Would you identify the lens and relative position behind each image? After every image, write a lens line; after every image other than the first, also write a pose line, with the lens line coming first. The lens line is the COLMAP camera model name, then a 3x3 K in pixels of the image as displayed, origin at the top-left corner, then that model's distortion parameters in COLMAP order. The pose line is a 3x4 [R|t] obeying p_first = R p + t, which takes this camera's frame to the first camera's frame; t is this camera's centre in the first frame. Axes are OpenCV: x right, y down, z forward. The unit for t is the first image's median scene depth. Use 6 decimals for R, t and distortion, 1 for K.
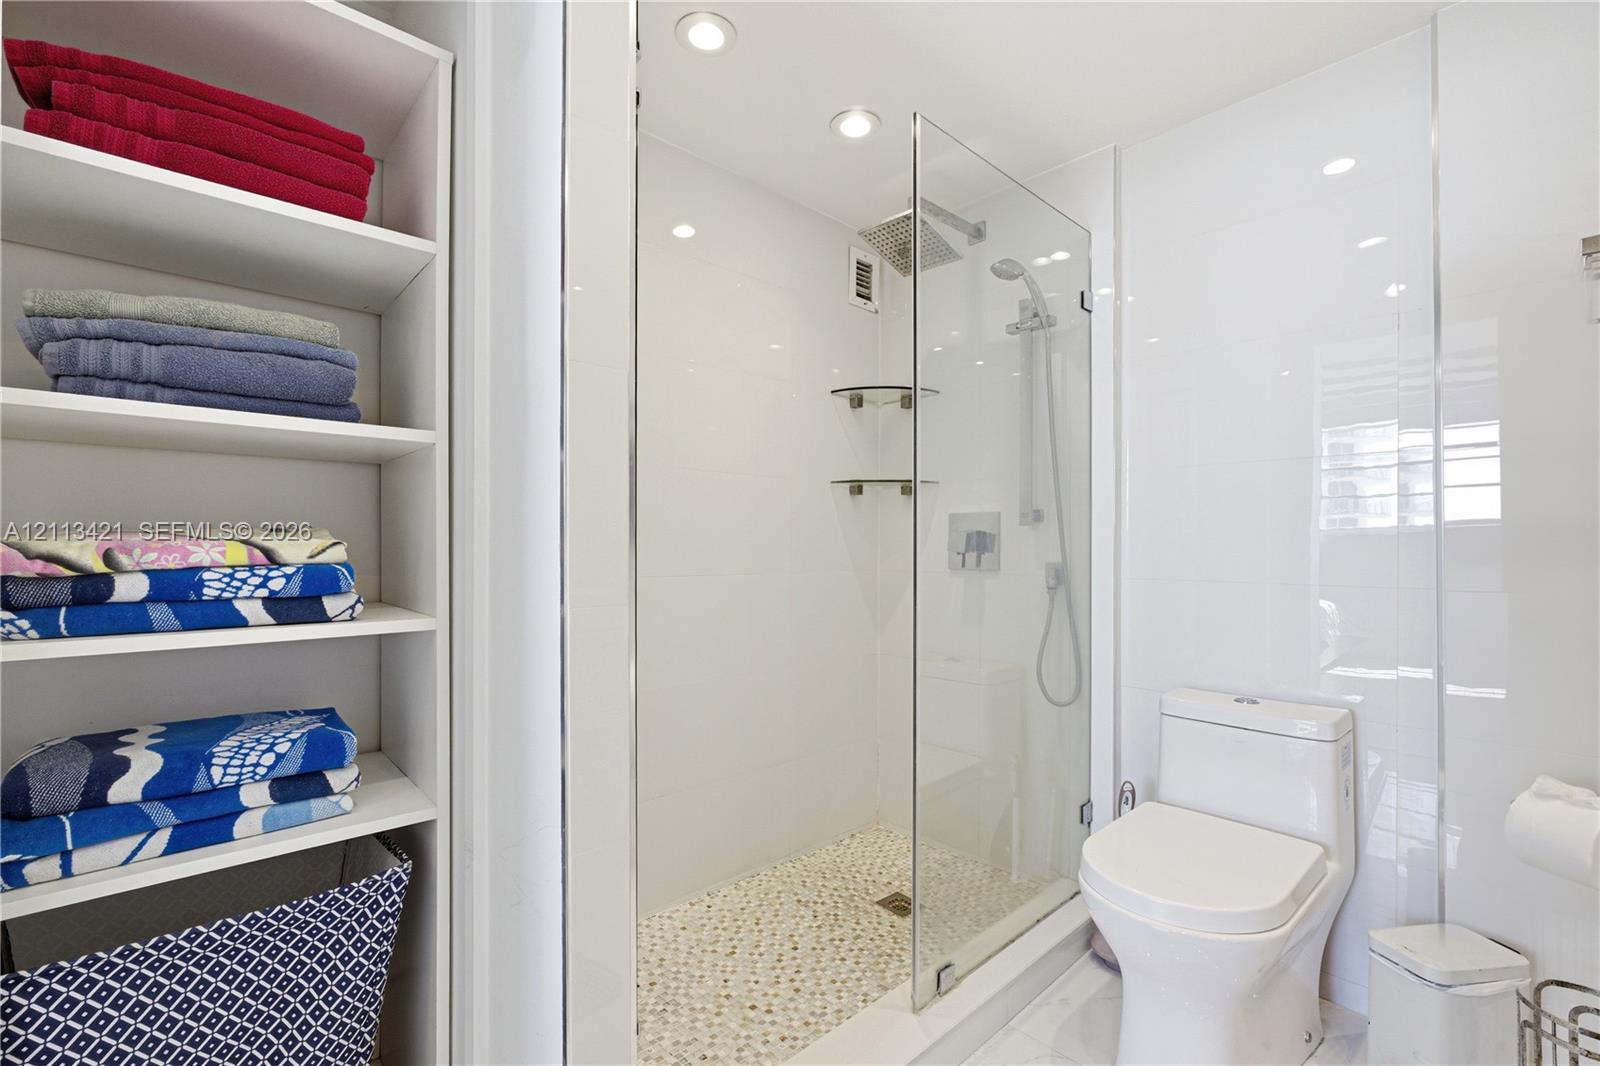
lens RADIAL K [[697.4, 0, 801.3], [0, 697.4, 546.8], [0, 0, 1]] dist [-0.015855, 0.008105]
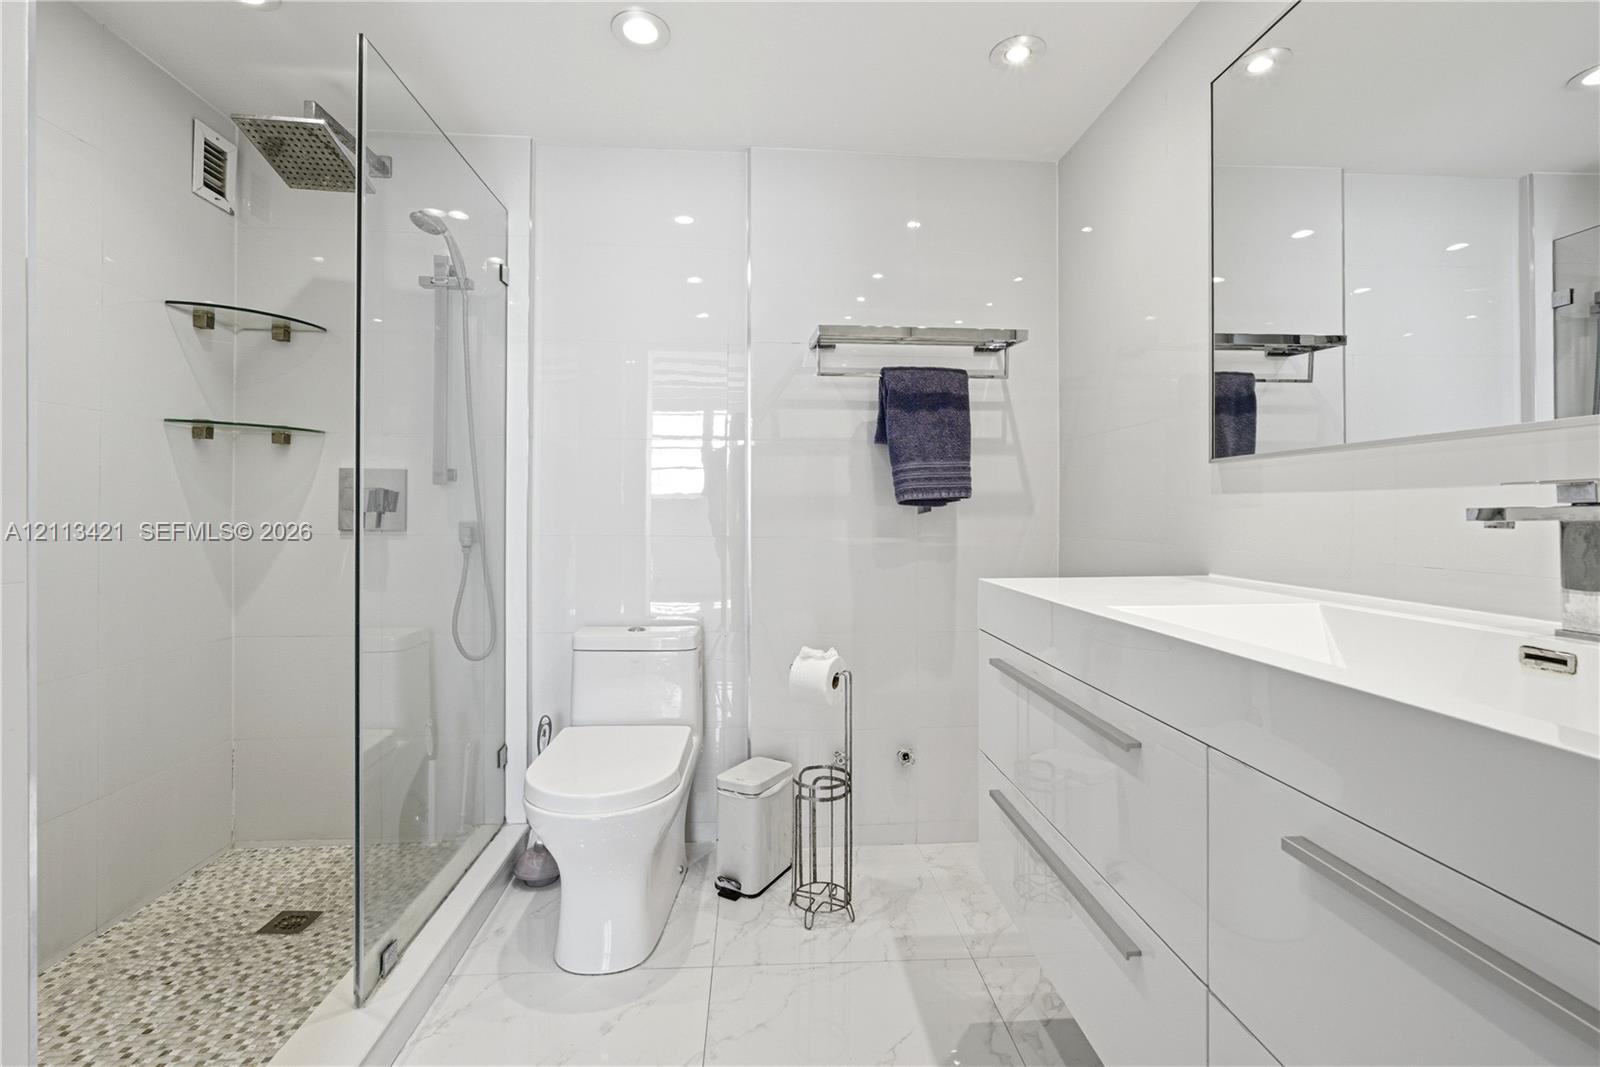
lens RADIAL K [[720.0, 0, 801.2], [0, 720.0, 512.6], [0, 0, 1]] dist [0.000668, 0.000946]
pose [[0.632140, -0.004501, 0.774841, -0.150190], [-0.005655, 0.999930, 0.010423, -0.004547], [-0.774833, -0.010970, 0.632071, -0.047679]]
